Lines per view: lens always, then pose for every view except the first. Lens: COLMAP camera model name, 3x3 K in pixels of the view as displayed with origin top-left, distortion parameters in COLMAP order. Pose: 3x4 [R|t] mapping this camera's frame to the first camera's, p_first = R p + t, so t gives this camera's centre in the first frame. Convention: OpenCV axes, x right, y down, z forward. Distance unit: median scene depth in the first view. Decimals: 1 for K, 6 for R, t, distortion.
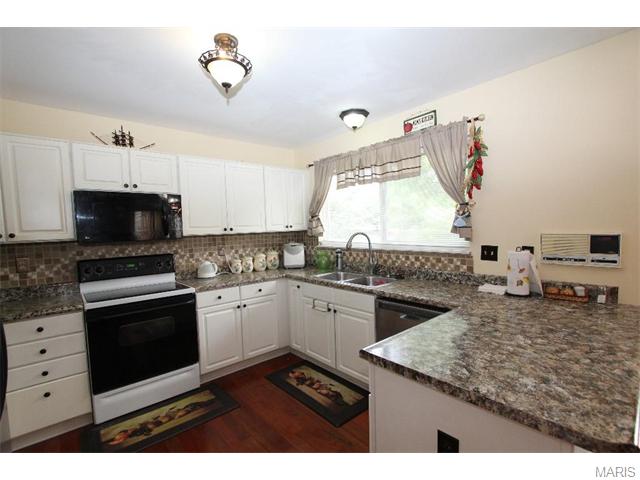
lens RADIAL K [[293.7, 0, 316.1], [0, 293.7, 242.8], [0, 0, 1]] dist [-0.010917, 0.000212]
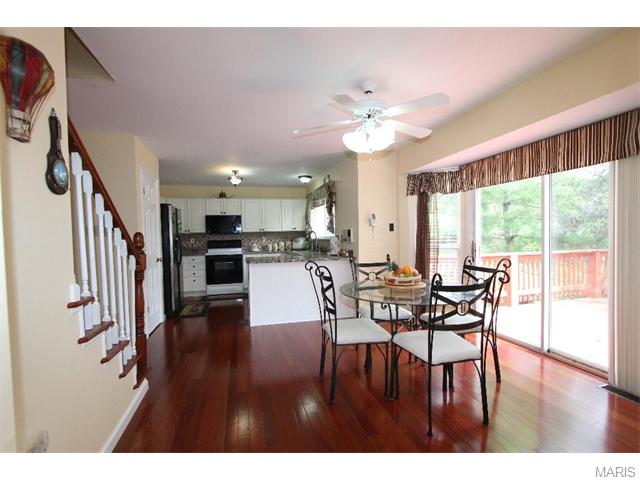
lens RADIAL K [[293.7, 0, 322.7], [0, 293.7, 244.4], [0, 0, 1]] dist [-0.010917, 0.000212]
pose [[0.901668, 0.020545, -0.431941, 1.227615], [-0.028786, 0.999507, -0.012551, 0.091631], [0.431470, 0.023750, 0.901814, -0.926464]]
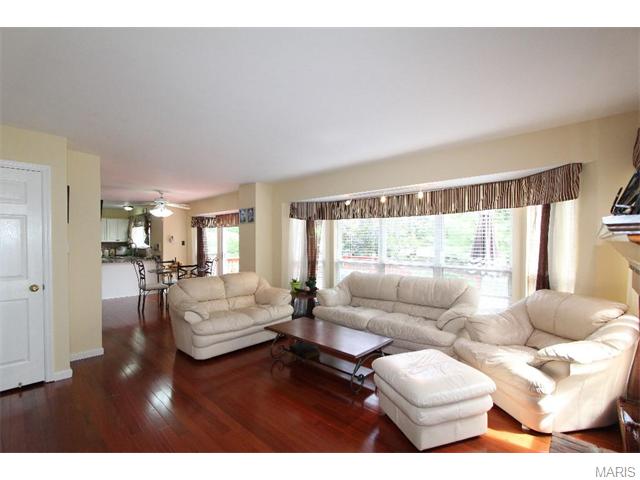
lens RADIAL K [[293.7, 0, 318.8], [0, 293.7, 243.2], [0, 0, 1]] dist [-0.010917, 0.000212]
pose [[0.995377, 0.025991, 0.092457, 2.004866], [-0.021442, 0.998526, -0.049868, 0.089222], [-0.093617, 0.047655, 0.994467, -2.497366]]
